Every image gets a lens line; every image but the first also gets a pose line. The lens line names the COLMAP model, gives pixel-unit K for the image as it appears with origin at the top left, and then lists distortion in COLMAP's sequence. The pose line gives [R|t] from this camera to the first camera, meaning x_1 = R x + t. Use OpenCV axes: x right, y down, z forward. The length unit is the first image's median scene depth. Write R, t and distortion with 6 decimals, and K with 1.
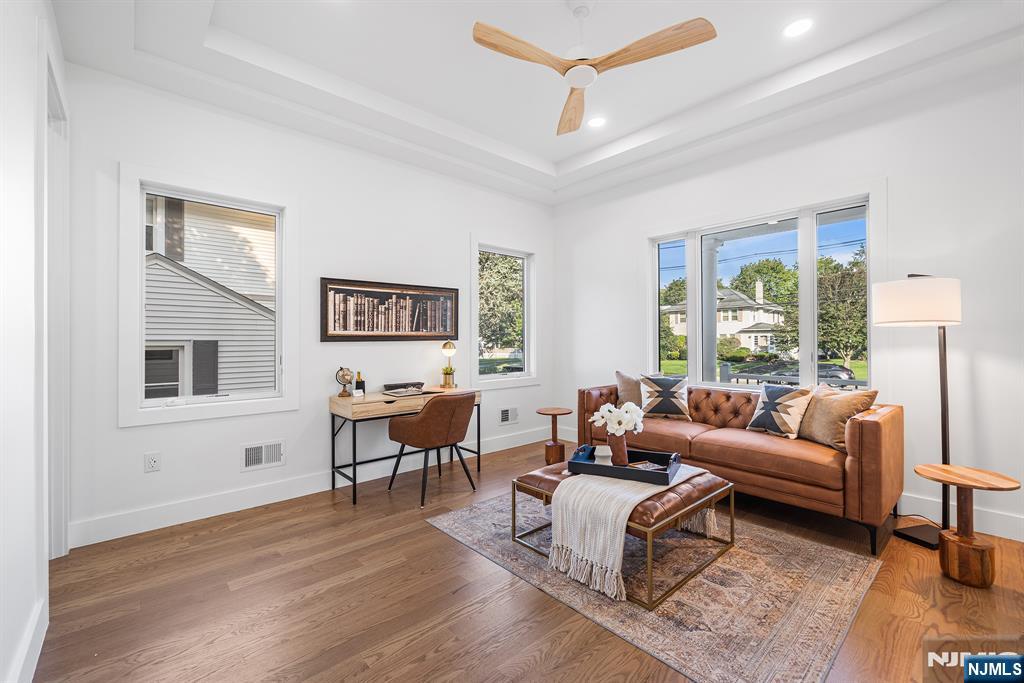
lens RADIAL K [[425.2, 0, 507.6], [0, 425.2, 339.8], [0, 0, 1]] dist [0.001225, 0.000004]
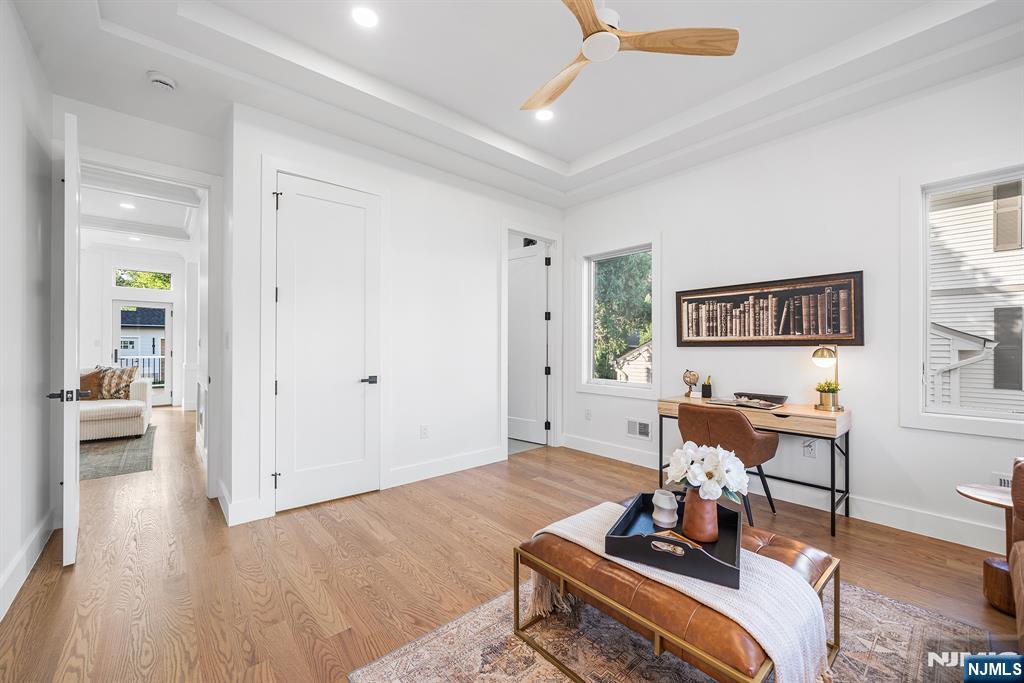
lens RADIAL K [[405.0, 0, 507.8], [0, 405.0, 342.4], [0, 0, 1]] dist [-0.001768, -0.000448]
pose [[-0.011051, -0.003588, -0.999932, 0.623279], [0.002148, 0.999991, -0.003612, -0.003783], [0.999937, -0.002187, -0.011043, 0.500041]]
